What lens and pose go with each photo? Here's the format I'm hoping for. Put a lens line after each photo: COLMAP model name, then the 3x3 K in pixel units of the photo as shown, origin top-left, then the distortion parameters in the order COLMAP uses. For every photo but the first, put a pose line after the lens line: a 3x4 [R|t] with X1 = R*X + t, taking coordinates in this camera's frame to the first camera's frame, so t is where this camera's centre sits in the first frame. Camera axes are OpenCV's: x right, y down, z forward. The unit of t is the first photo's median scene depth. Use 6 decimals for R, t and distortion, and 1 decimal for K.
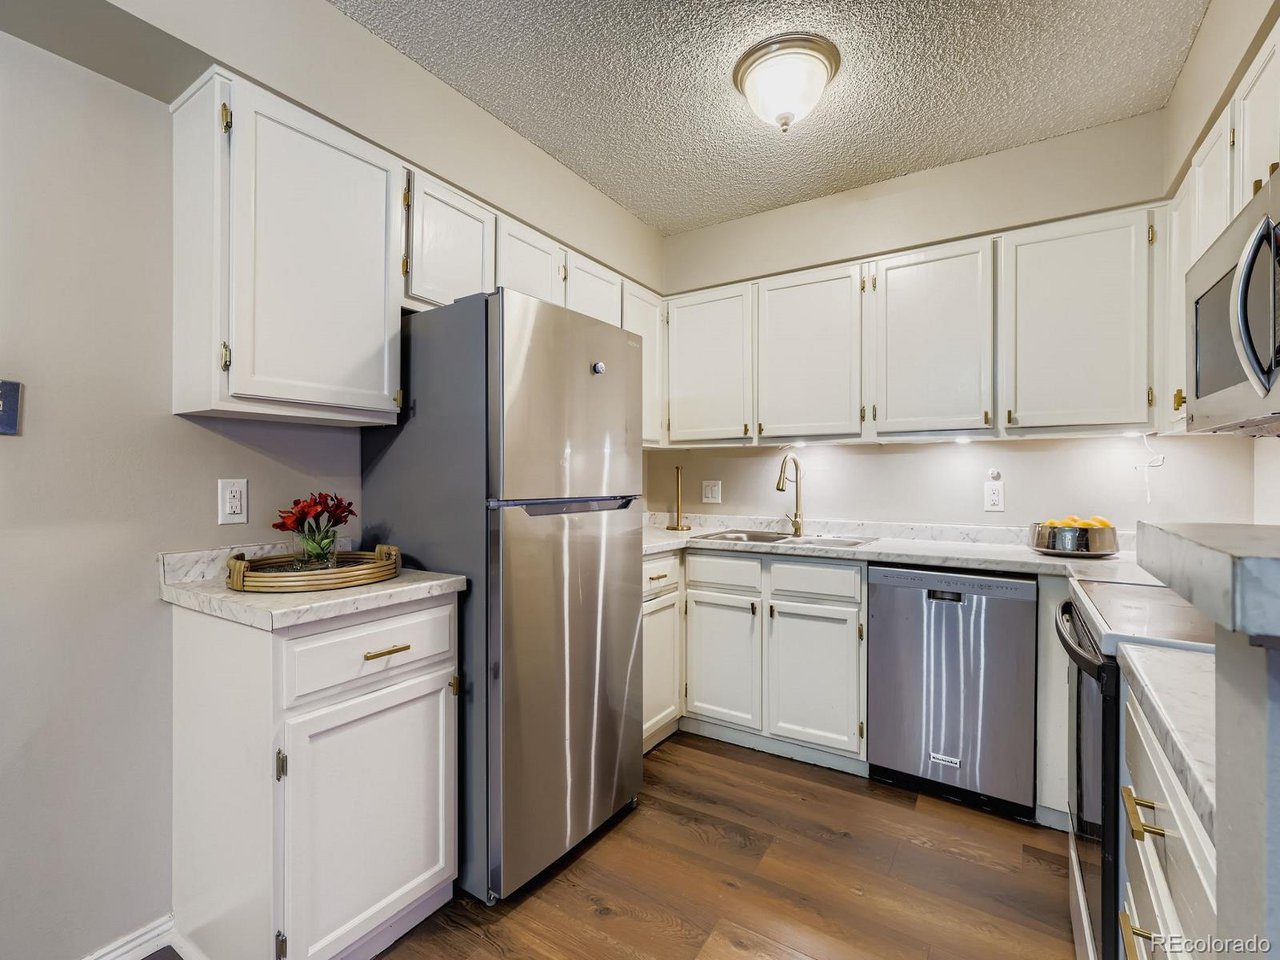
lens RADIAL K [[582.0, 0, 640.3], [0, 582.0, 481.1], [0, 0, 1]] dist [0.006013, -0.001660]
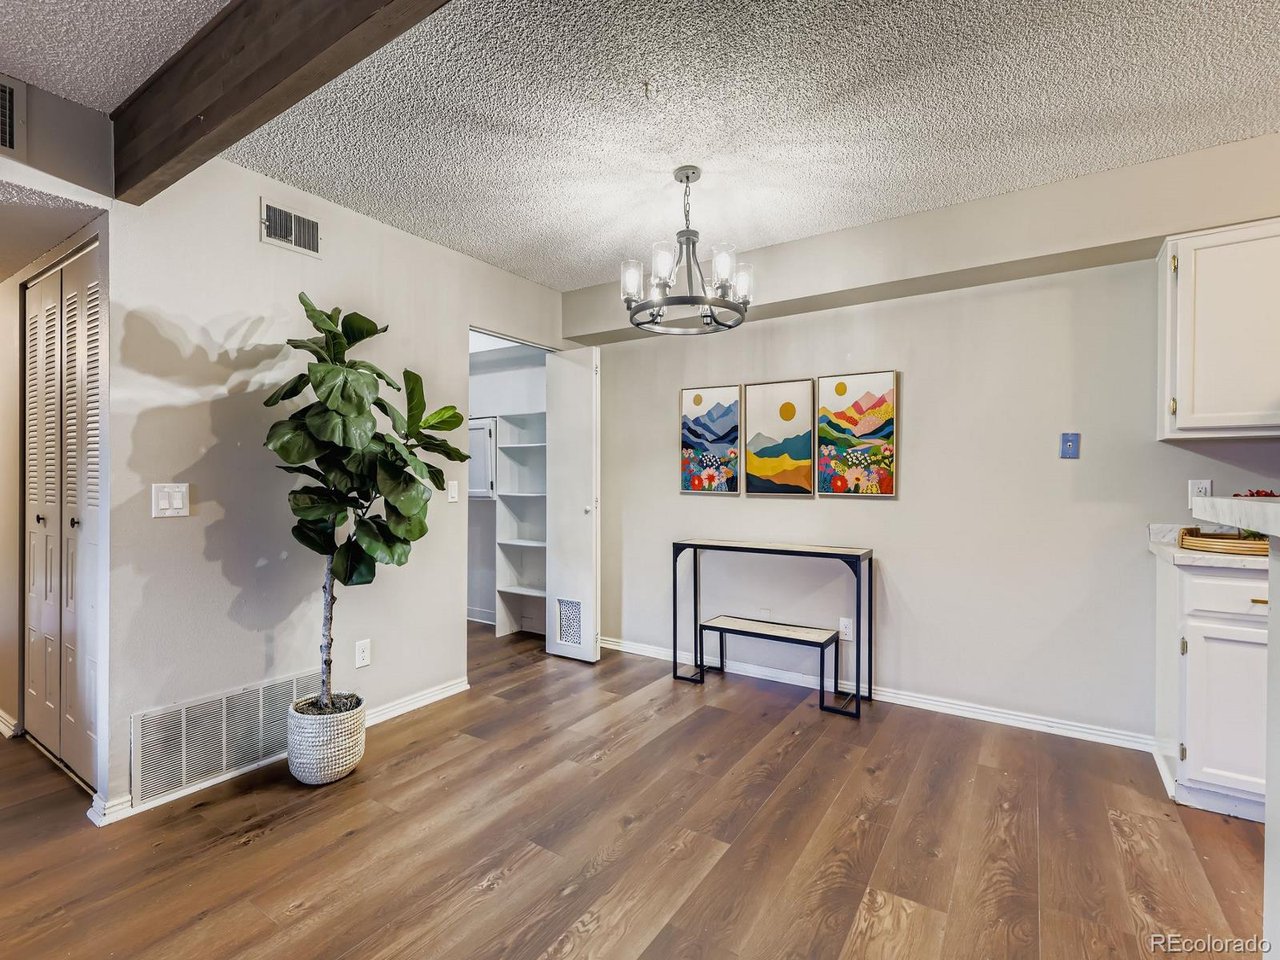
lens RADIAL K [[582.0, 0, 642.9], [0, 582.0, 485.0], [0, 0, 1]] dist [0.006013, -0.001660]
pose [[-0.010018, 0.001810, -0.999948, 0.599023], [-0.004651, 0.999987, 0.001857, 0.009779], [0.999939, 0.004669, -0.010010, -0.307219]]
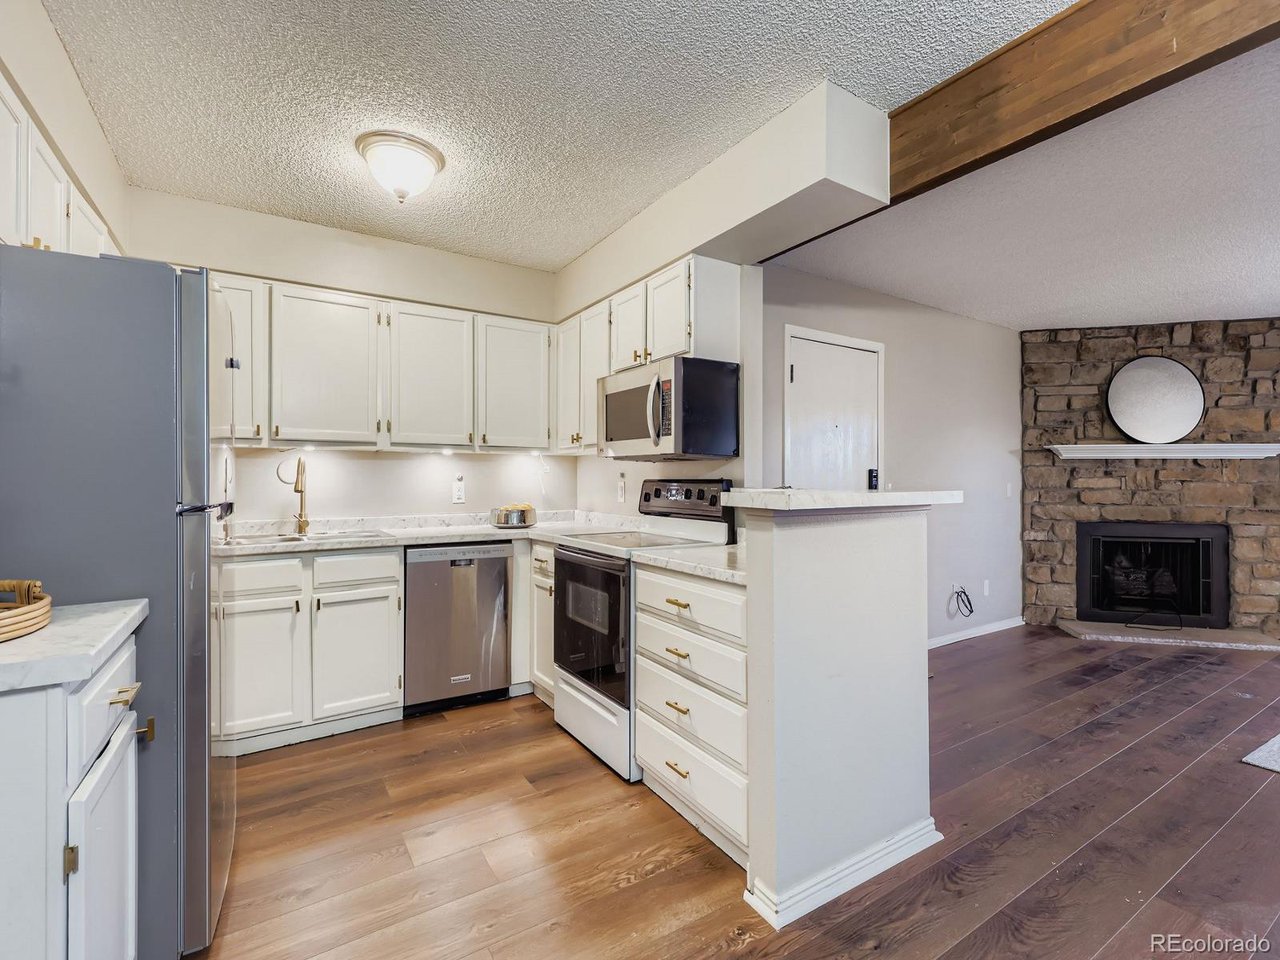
lens RADIAL K [[582.0, 0, 643.8], [0, 582.0, 480.6], [0, 0, 1]] dist [0.006013, -0.001660]
pose [[0.421316, -0.004109, 0.906905, -0.530162], [0.006740, 0.999976, 0.001399, -0.001862], [-0.906889, 0.005523, 0.421334, 0.000123]]
